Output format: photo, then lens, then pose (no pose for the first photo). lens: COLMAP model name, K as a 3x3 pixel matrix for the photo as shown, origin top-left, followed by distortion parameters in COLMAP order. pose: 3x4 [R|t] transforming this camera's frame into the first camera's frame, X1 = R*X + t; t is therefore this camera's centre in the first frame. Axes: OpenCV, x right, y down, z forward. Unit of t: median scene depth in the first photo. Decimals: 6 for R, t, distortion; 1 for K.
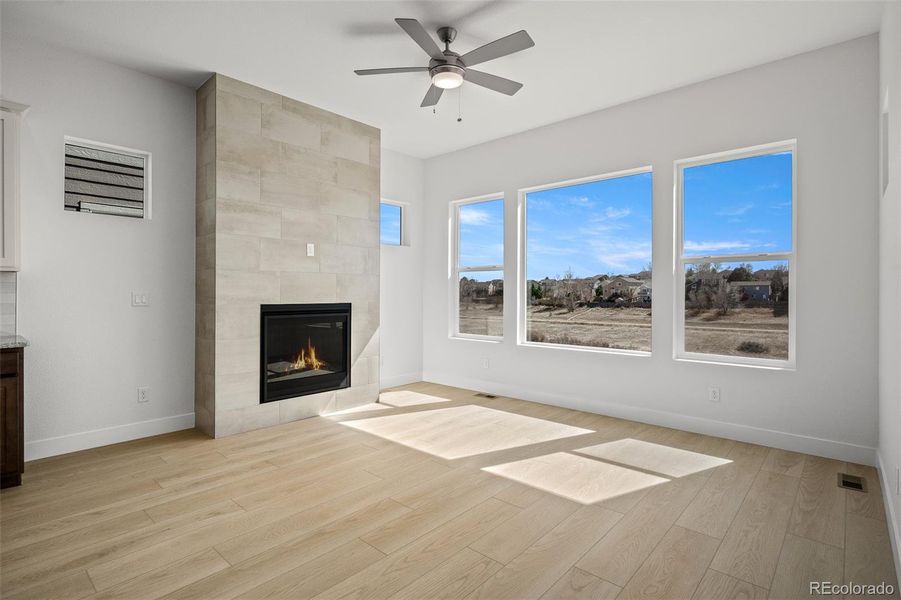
lens RADIAL K [[448.5, 0, 450.8], [0, 448.5, 298.8], [0, 0, 1]] dist [0.001405, -0.000153]
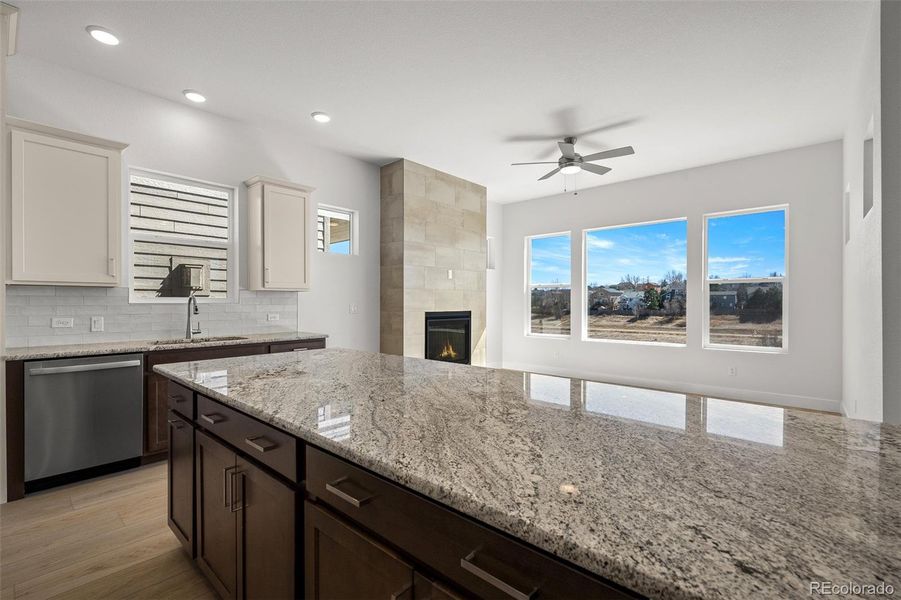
lens RADIAL K [[406.7, 0, 446.5], [0, 406.7, 309.5], [0, 0, 1]] dist [0.002401, -0.000386]
pose [[0.999996, -0.002055, 0.001860, -0.337877], [0.002046, 0.999985, 0.005111, -0.001700], [-0.001870, -0.005107, 0.999985, -0.329215]]
